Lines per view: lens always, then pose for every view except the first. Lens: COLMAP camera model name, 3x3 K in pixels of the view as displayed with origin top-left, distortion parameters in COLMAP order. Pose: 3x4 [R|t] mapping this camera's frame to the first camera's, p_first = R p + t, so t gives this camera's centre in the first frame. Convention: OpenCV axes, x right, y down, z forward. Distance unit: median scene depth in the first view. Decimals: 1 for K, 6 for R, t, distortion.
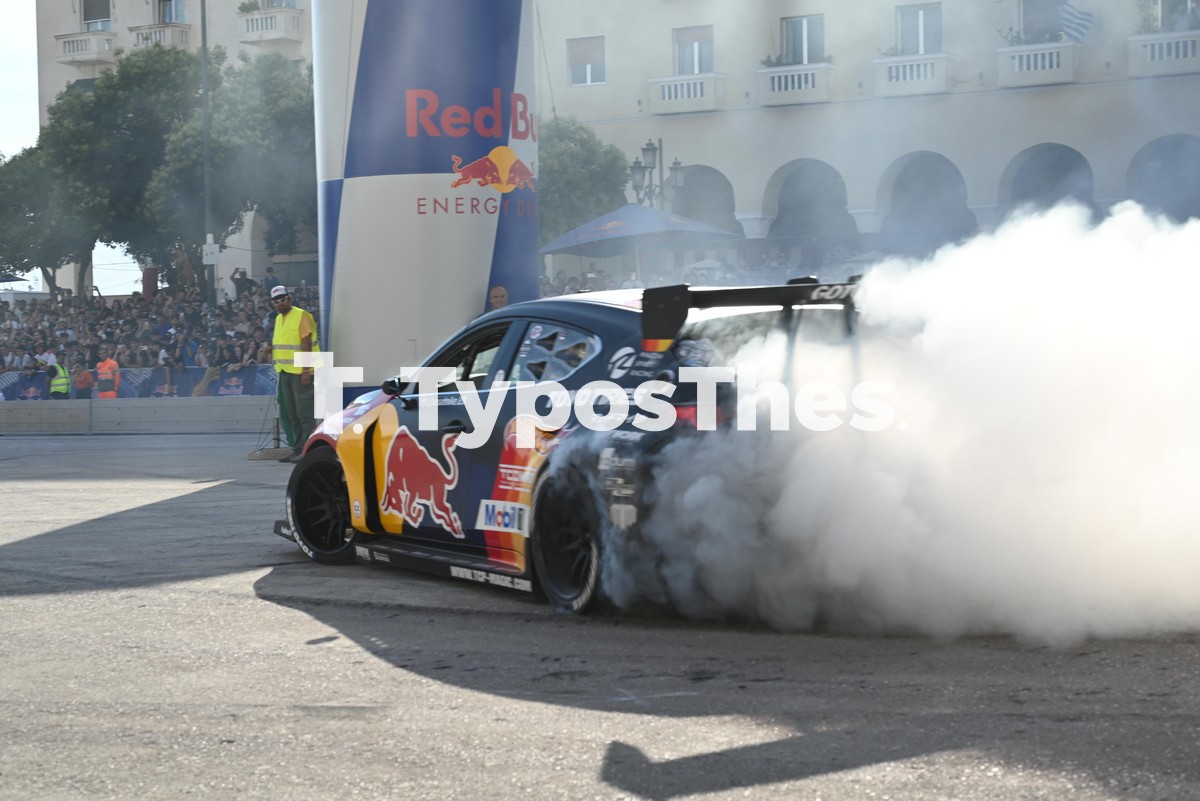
lens RADIAL K [[2280.5, 0, 580.7], [0, 2280.5, 421.1], [0, 0, 1]] dist [-0.007279, 0.000000]
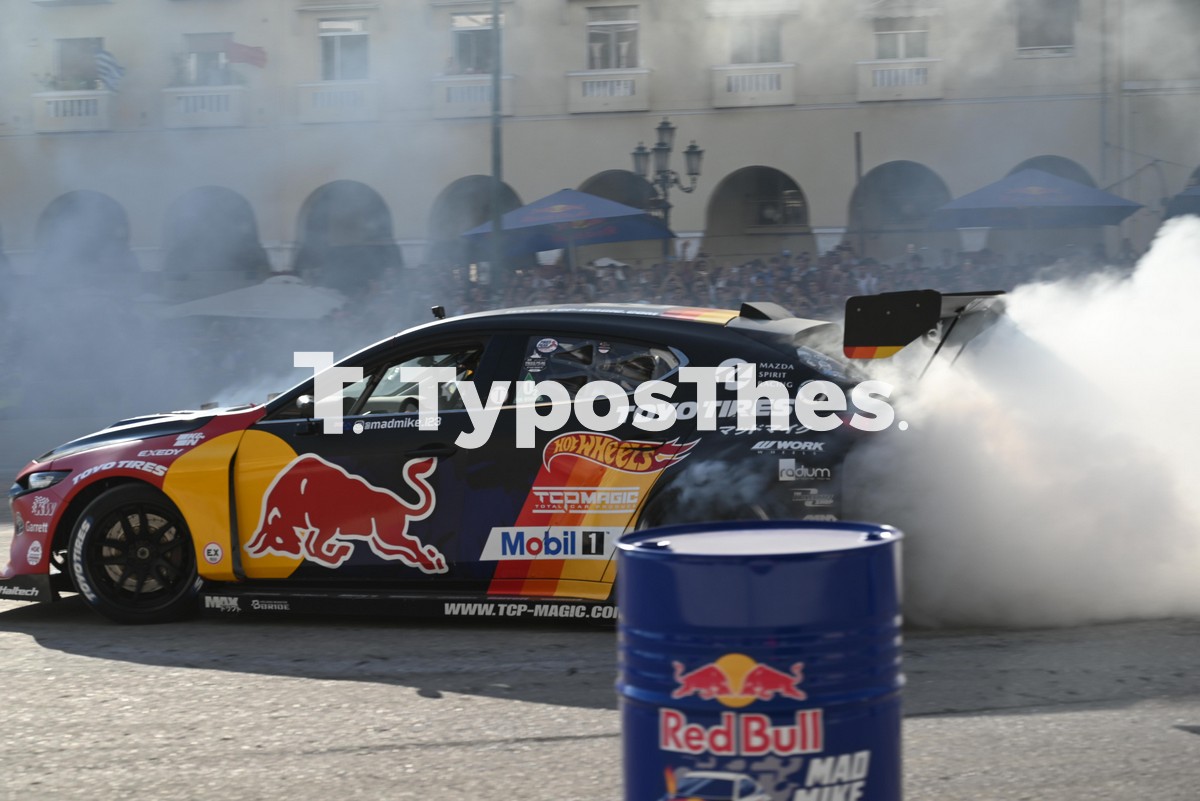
lens RADIAL K [[2280.5, 0, 600.8], [0, 2280.5, 403.2], [0, 0, 1]] dist [-0.007279, 0.000000]
pose [[0.845352, -0.013693, 0.534034, -0.361895], [0.032761, 0.999119, -0.026240, 0.007180], [-0.533204, 0.039677, 0.845056, 0.144256]]
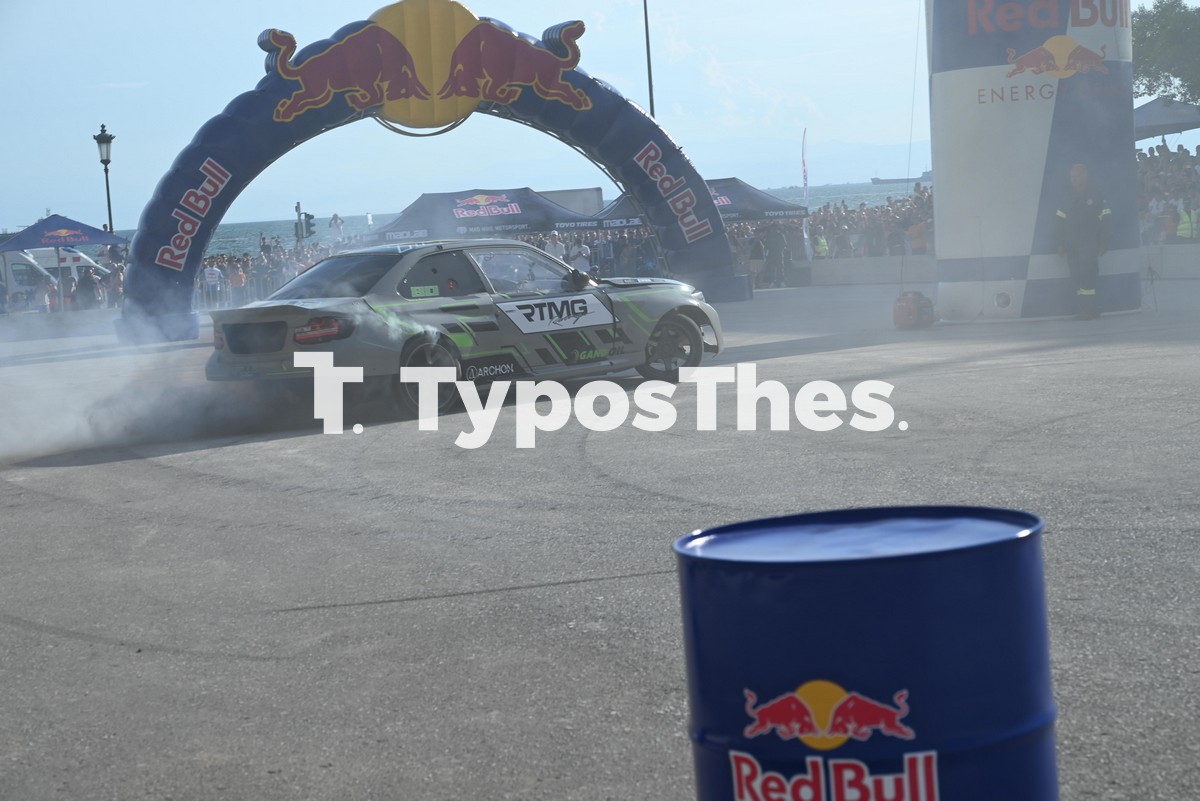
lens RADIAL K [[2355.5, 0, 613.0], [0, 2355.5, 408.3], [0, 0, 1]] dist [-0.002407, 0.000000]
pose [[0.789298, 0.023775, -0.613550, 0.491684], [0.020701, 0.997652, 0.065289, -0.021411], [0.613662, -0.064234, 0.786952, -0.021001]]
